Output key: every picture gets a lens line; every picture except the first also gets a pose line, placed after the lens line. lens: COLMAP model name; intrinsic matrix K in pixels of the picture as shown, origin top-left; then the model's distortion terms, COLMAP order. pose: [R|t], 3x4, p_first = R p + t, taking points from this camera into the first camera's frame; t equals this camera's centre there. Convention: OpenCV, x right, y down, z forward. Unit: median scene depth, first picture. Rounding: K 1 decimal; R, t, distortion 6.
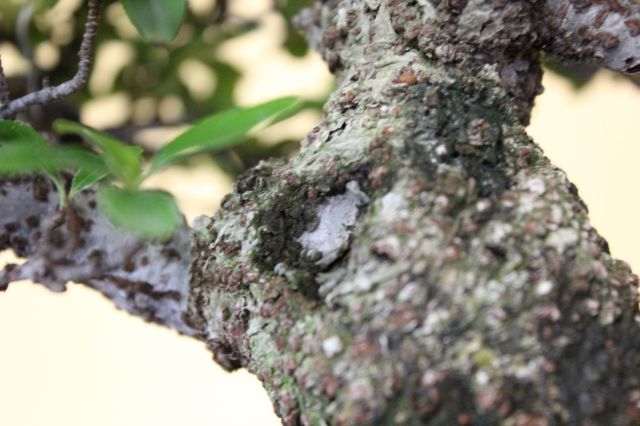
lens RADIAL K [[1354.9, 0, 319.3], [0, 1354.9, 213.4], [0, 0, 1]] dist [0.090271, 0.000000]
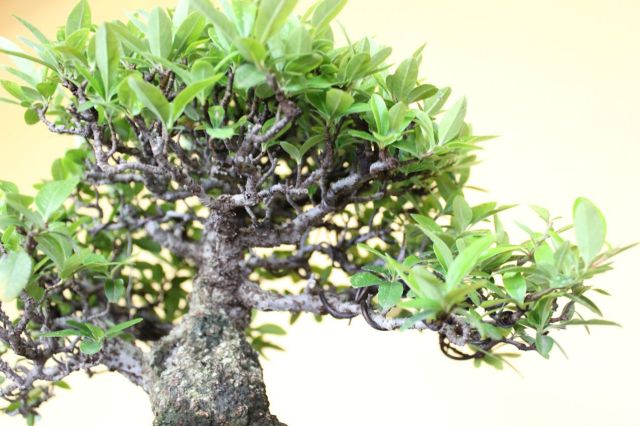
lens RADIAL K [[631.7, 0, 317.6], [0, 631.7, 215.1], [0, 0, 1]] dist [-0.122964, 0.000000]
pose [[0.990181, -0.014972, -0.138989, 0.611750], [-0.017449, 0.973235, -0.229147, 0.018131], [0.138700, 0.229322, 0.963418, -0.548522]]
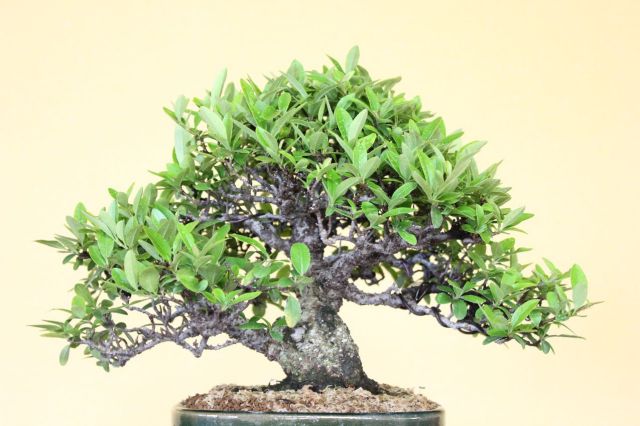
lens RADIAL K [[1251.7, 0, 320.7], [0, 1251.7, 212.0], [0, 0, 1]] dist [-0.017452, 0.000000]
pose [[0.983911, 0.074648, 0.162315, -0.710034], [-0.077449, 0.996936, 0.010992, -0.506841], [-0.160997, -0.023386, 0.986678, -3.622840]]
